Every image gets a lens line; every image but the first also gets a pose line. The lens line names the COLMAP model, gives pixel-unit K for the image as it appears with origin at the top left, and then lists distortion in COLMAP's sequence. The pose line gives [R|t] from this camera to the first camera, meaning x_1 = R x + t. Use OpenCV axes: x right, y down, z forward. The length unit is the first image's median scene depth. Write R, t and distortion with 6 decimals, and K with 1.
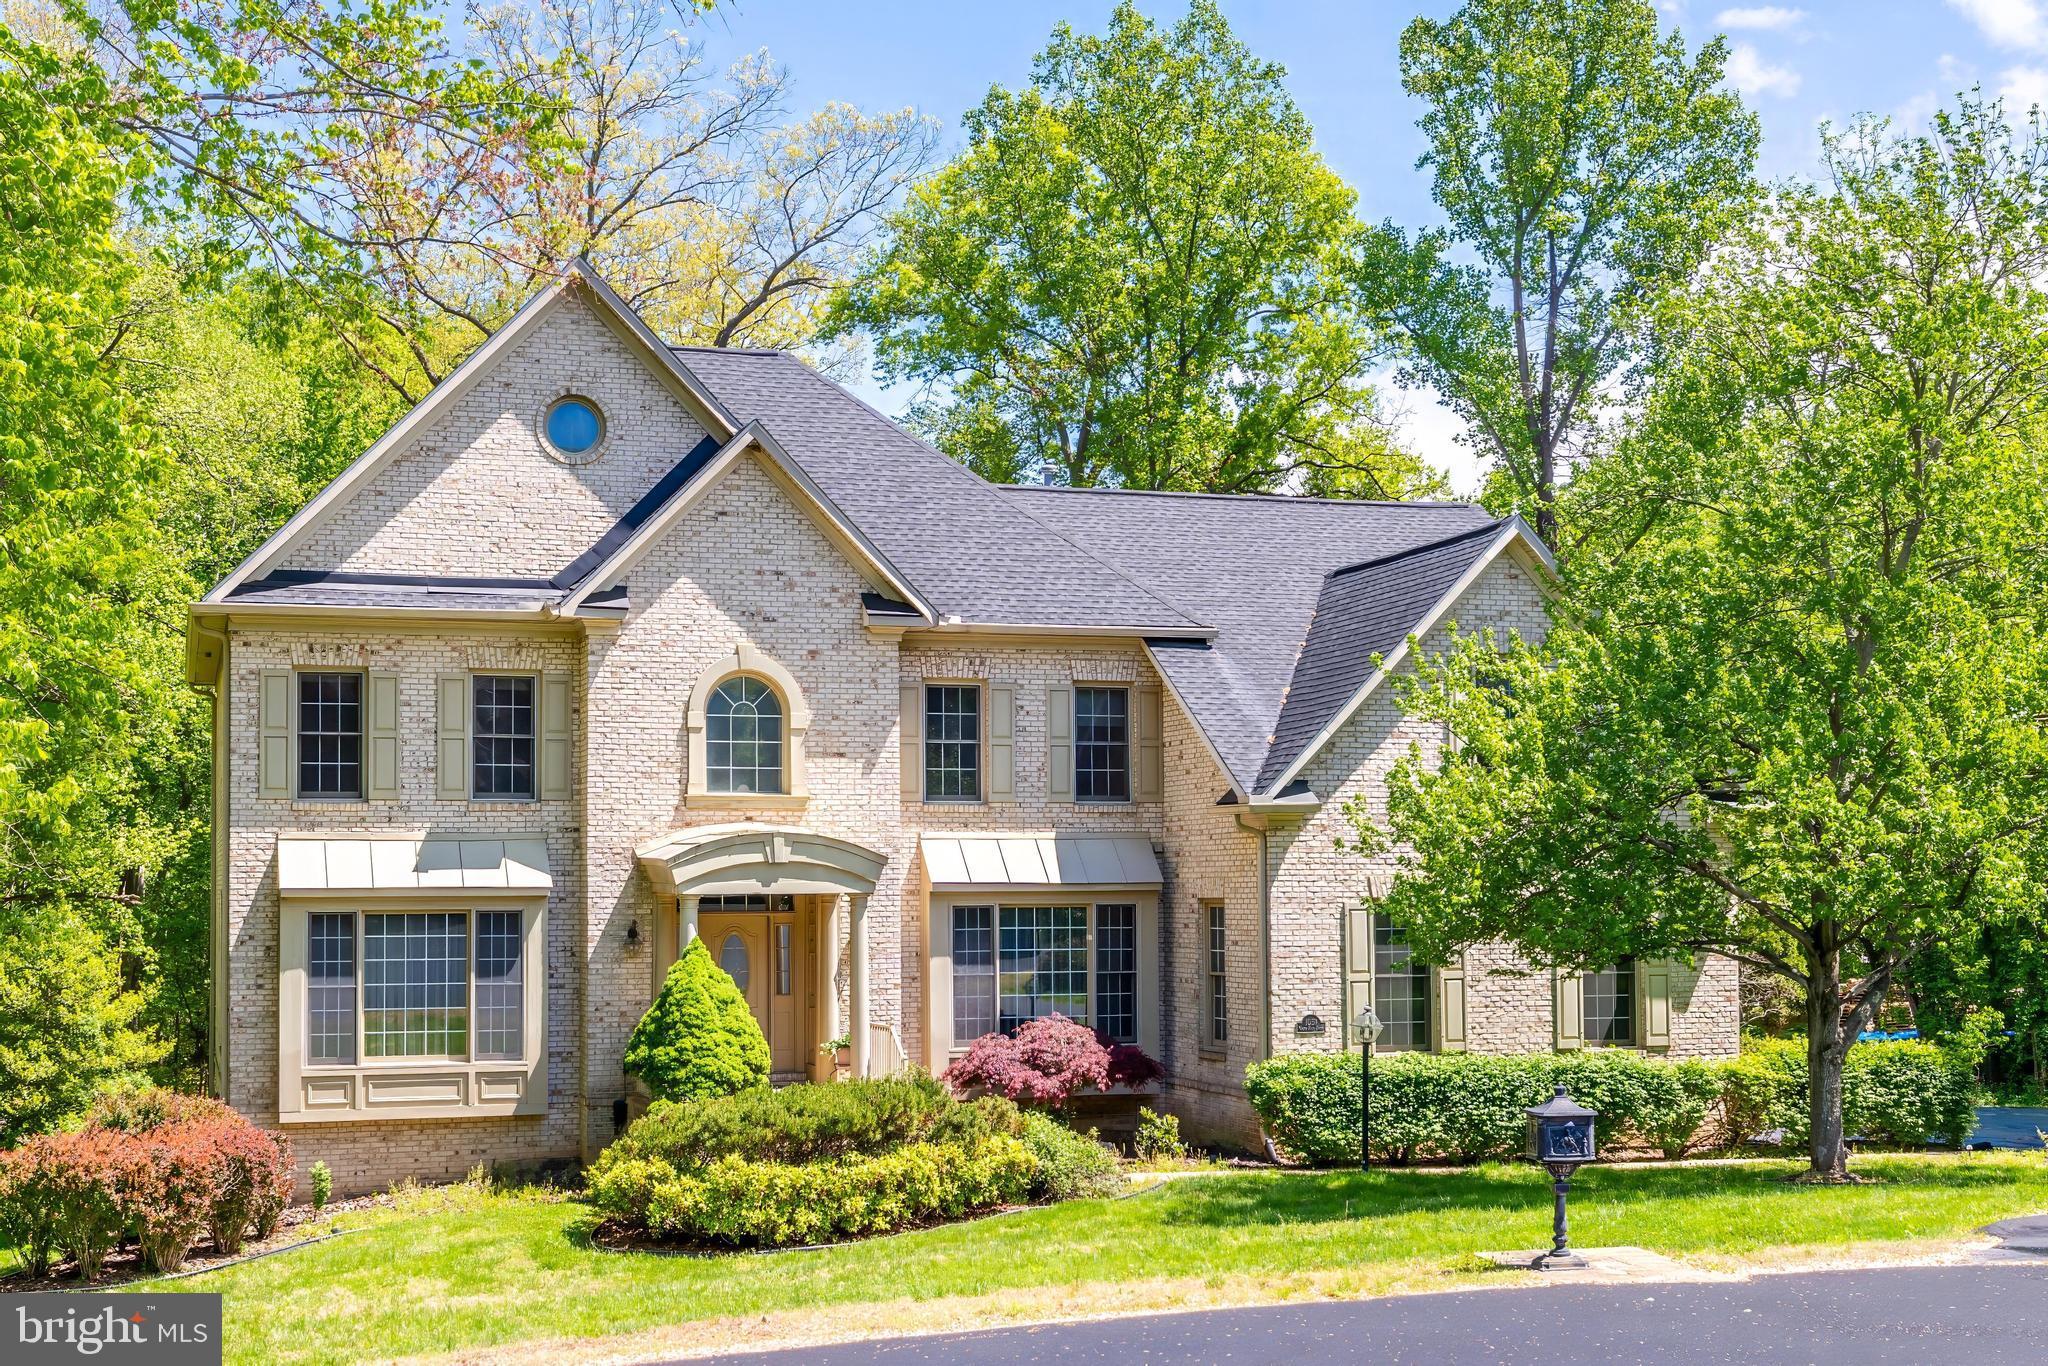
lens RADIAL K [[1914.2, 0, 1024.0], [0, 1914.2, 683.0], [0, 0, 1]] dist [0.000640, -0.005090]
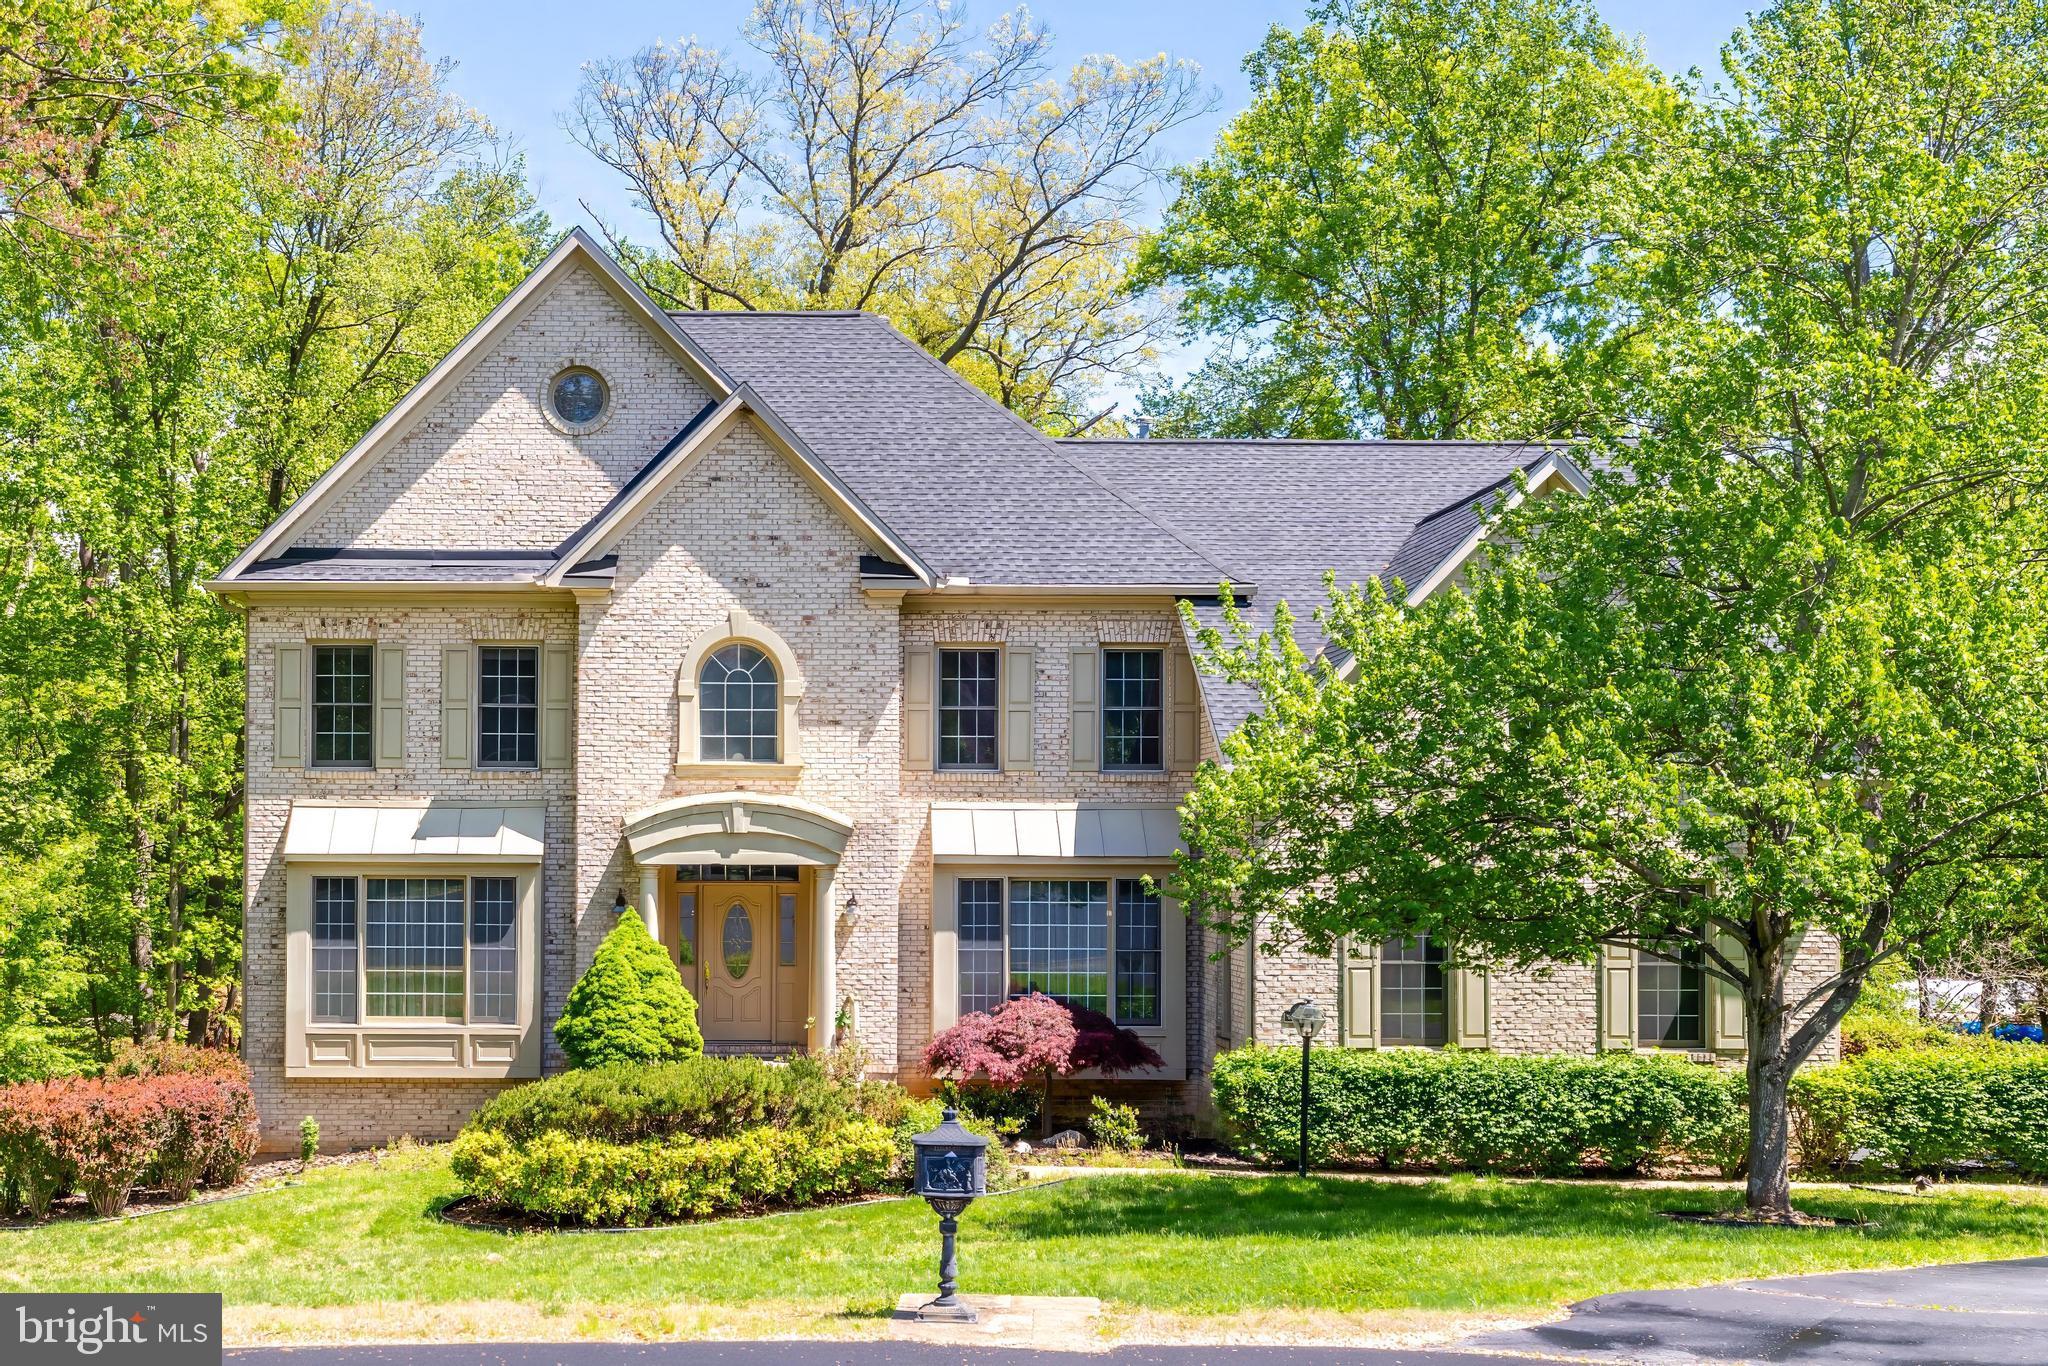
lens RADIAL K [[1914.2, 0, 1024.0], [0, 1914.2, 683.0], [0, 0, 1]] dist [0.000640, -0.005090]
pose [[0.972529, -0.008909, -0.232611, 0.238488], [0.013603, 0.999735, 0.018585, 0.000507], [0.232384, -0.021239, 0.972392, 0.077546]]
